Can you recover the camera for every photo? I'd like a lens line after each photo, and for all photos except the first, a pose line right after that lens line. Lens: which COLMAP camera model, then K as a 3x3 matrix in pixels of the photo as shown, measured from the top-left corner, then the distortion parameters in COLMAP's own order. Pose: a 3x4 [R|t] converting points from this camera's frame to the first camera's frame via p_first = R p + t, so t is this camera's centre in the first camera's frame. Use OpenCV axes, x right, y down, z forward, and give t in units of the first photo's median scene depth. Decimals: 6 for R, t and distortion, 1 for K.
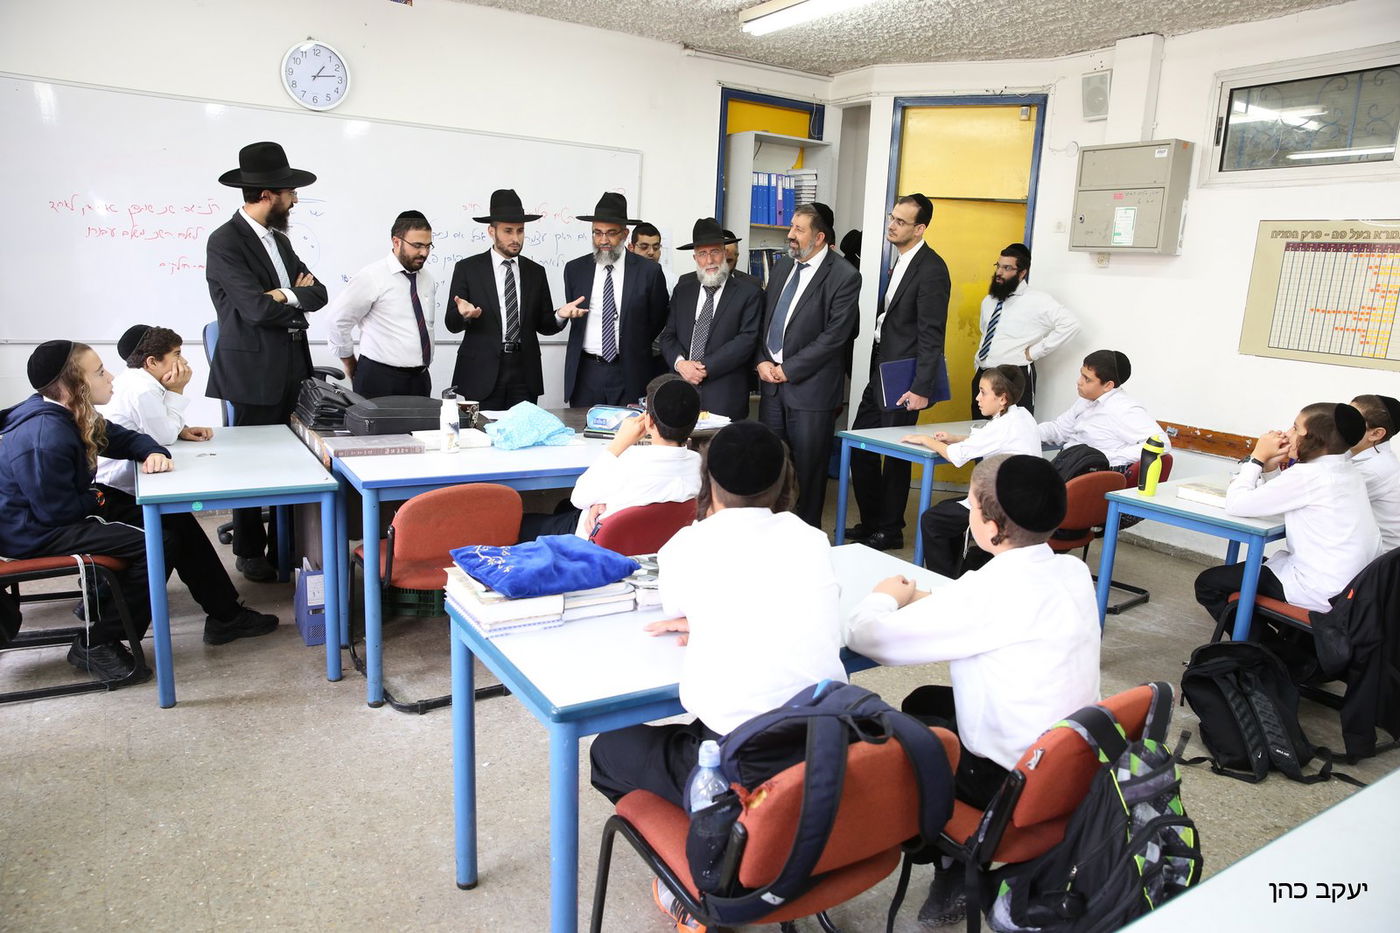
lens RADIAL K [[956.8, 0, 701.7], [0, 956.8, 471.9], [0, 0, 1]] dist [-0.101964, 0.091970]
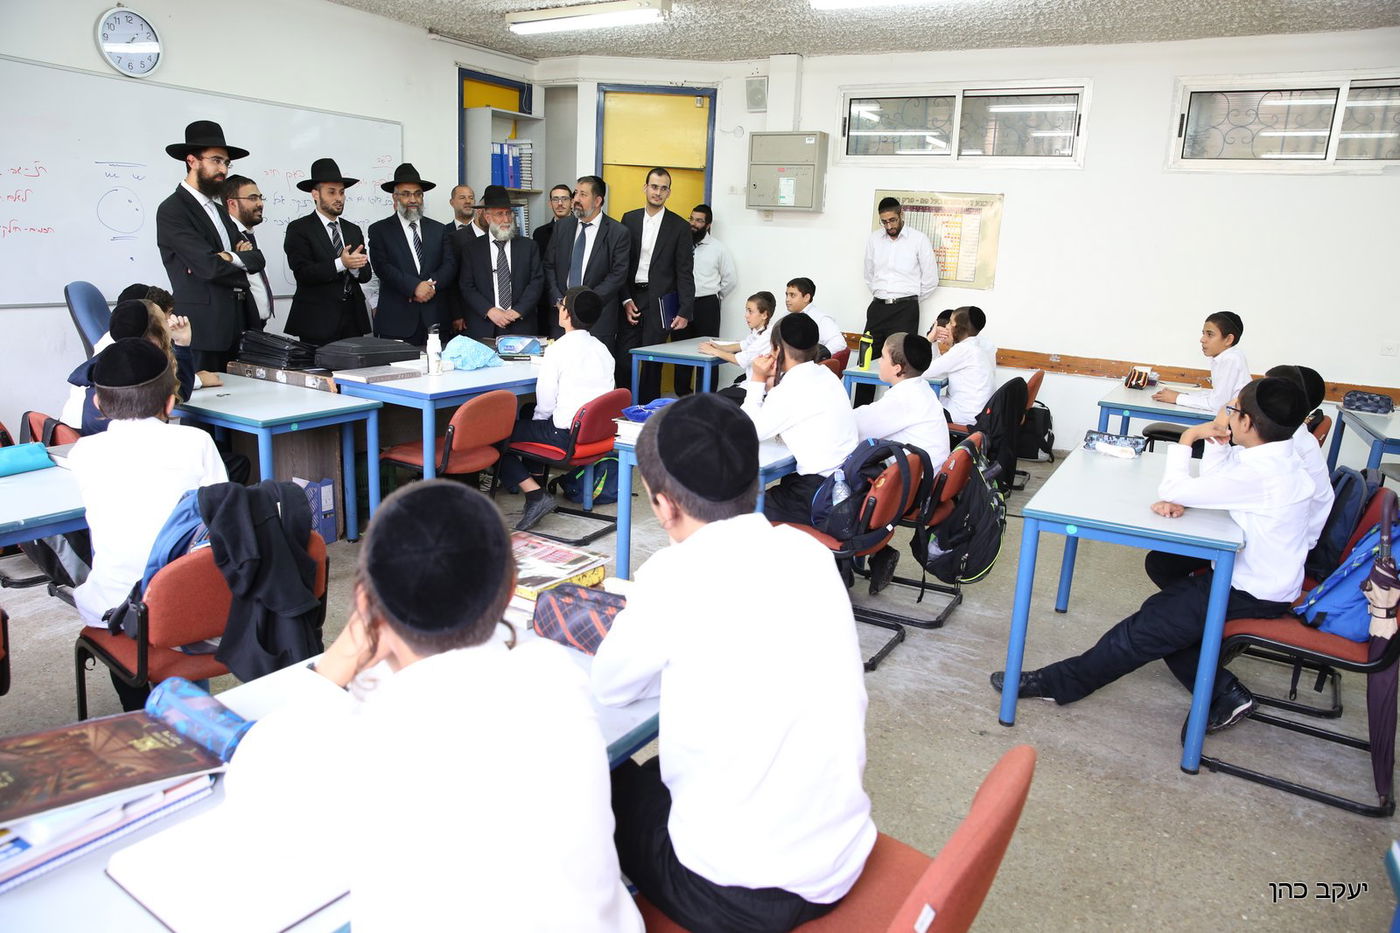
lens RADIAL K [[956.8, 0, 701.7], [0, 956.8, 471.9], [0, 0, 1]] dist [-0.101964, 0.091970]
pose [[0.885929, -0.122245, 0.447421, -0.343674], [0.096548, 0.992117, 0.079894, 0.026689], [-0.453660, -0.027583, 0.890748, -0.210377]]
